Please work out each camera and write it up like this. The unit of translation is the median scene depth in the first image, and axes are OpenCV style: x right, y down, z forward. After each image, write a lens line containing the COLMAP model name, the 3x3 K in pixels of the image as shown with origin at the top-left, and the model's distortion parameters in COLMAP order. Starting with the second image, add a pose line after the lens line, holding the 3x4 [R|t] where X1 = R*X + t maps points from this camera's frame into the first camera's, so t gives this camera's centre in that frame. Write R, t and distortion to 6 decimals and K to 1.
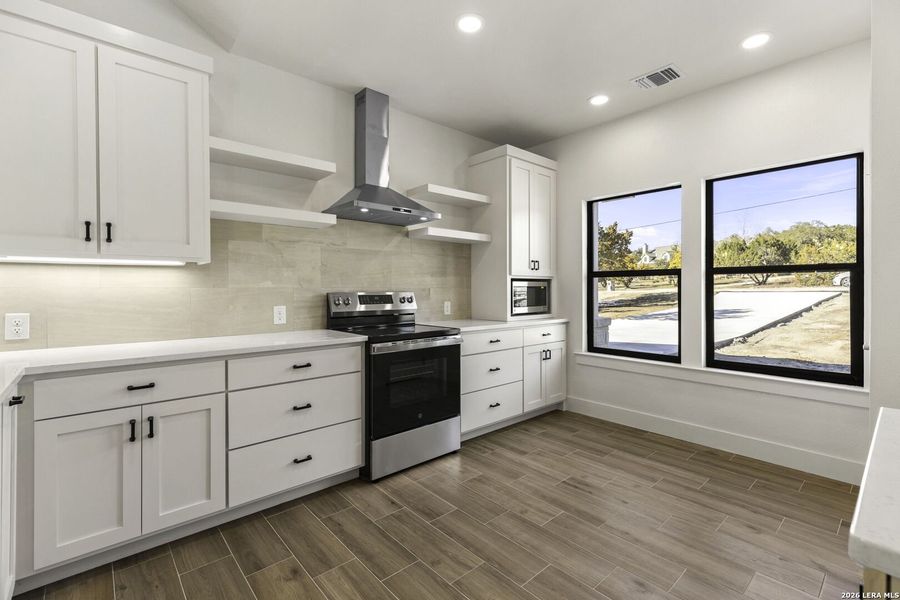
lens RADIAL K [[404.8, 0, 450.1], [0, 404.8, 287.2], [0, 0, 1]] dist [0.000440, 0.000046]
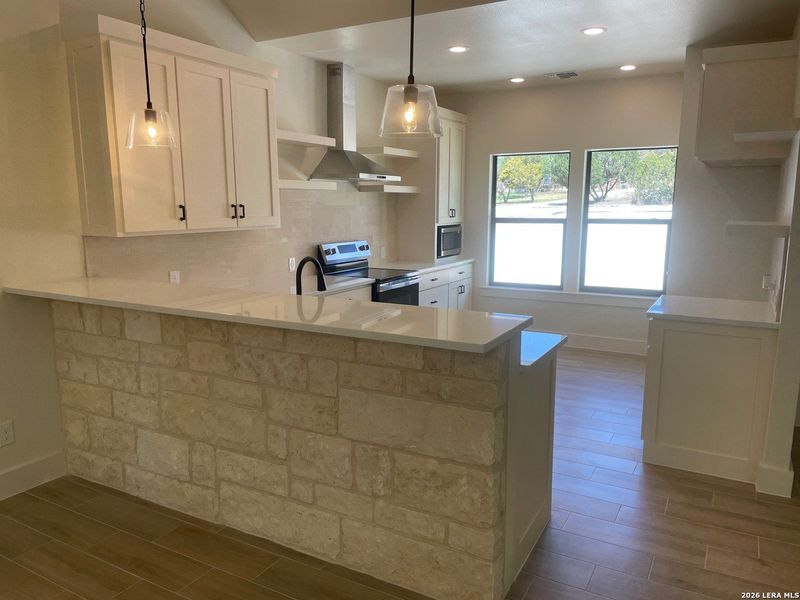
lens RADIAL K [[597.0, 0, 400.0], [0, 597.0, 300.0], [0, 0, 1]] dist [0.103565, -0.134816]
pose [[0.942680, -0.050096, 0.329918, -0.534906], [-0.003428, 0.987161, 0.159690, -0.086822], [-0.333682, -0.151667, 0.930405, -0.607234]]
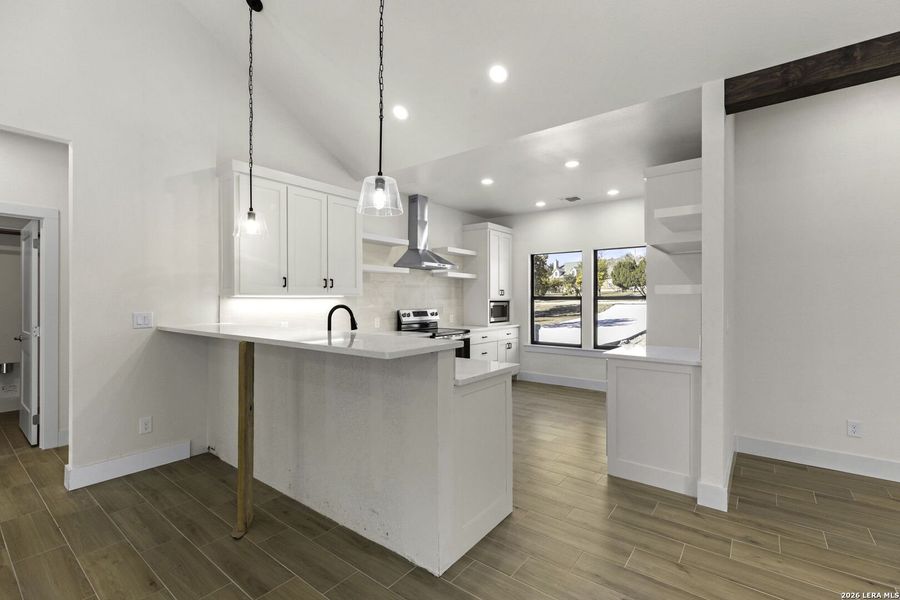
lens RADIAL K [[395.9, 0, 453.6], [0, 395.9, 295.9], [0, 0, 1]] dist [0.001557, 0.000069]
pose [[0.980725, 0.004619, 0.195337, -0.322044], [-0.003245, 0.999968, -0.007356, -0.029562], [-0.195364, 0.006580, 0.980709, -0.595224]]
